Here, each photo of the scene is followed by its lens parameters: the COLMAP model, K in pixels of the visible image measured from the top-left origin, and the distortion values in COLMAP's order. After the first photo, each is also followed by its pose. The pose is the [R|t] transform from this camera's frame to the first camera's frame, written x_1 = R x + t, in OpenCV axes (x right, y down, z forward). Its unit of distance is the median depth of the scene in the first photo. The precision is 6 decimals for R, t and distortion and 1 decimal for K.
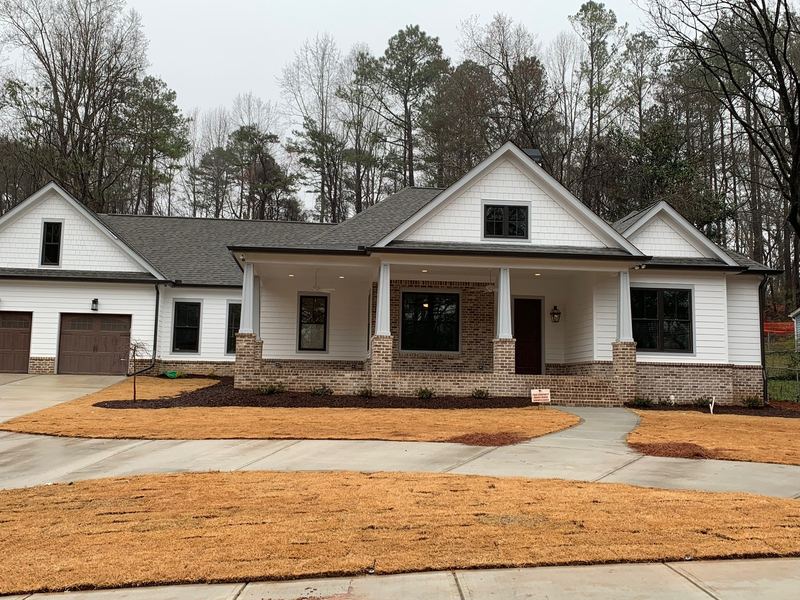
lens RADIAL K [[787.7, 0, 401.3], [0, 787.7, 300.0], [0, 0, 1]] dist [0.079552, 0.000000]
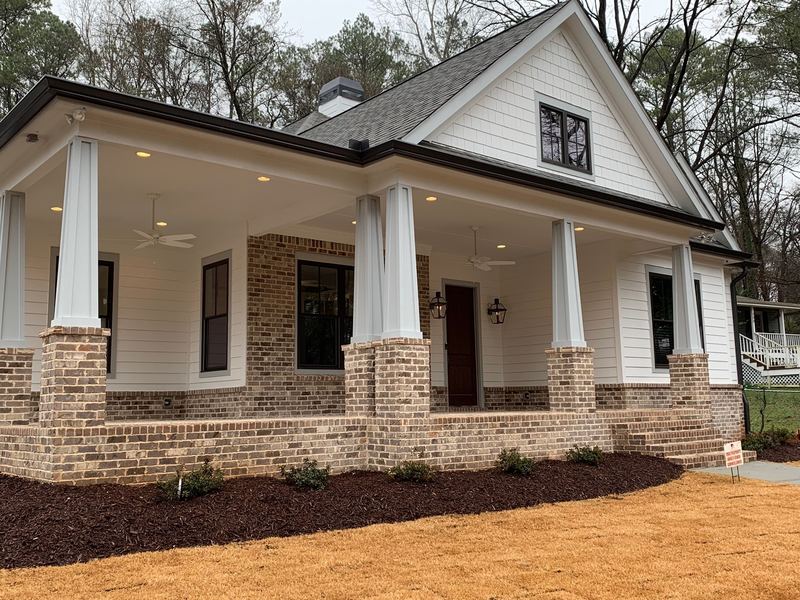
lens RADIAL K [[783.4, 0, 401.4], [0, 783.4, 298.2], [0, 0, 1]] dist [0.057645, 0.000000]
pose [[0.824133, 0.042007, 0.564836, -0.264962], [-0.029926, 0.999082, -0.030638, 0.033120], [-0.565605, 0.008346, 0.824634, 0.581235]]
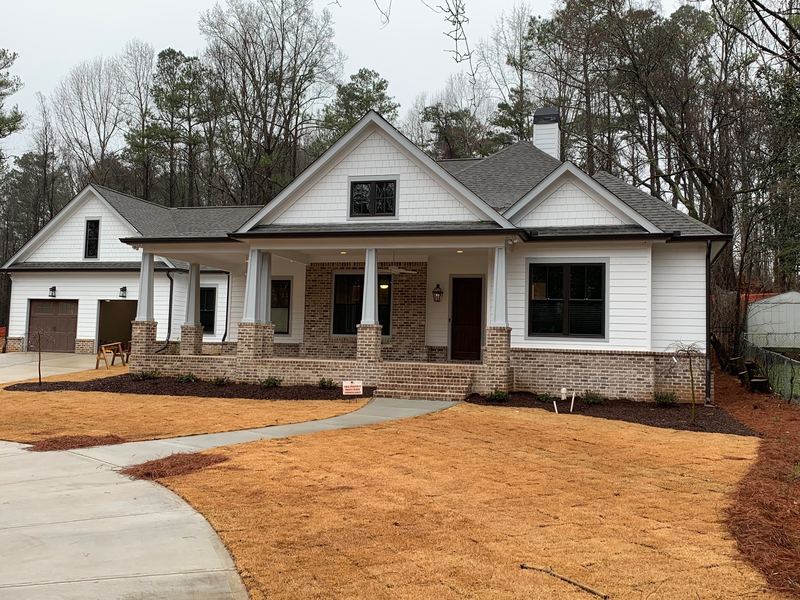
lens RADIAL K [[787.7, 0, 408.0], [0, 787.7, 291.8], [0, 0, 1]] dist [0.079552, 0.000000]
pose [[0.928916, -0.020804, -0.369706, 0.492860], [0.030810, 0.999301, 0.021180, -0.007447], [0.369006, -0.031065, 0.928908, 0.142340]]
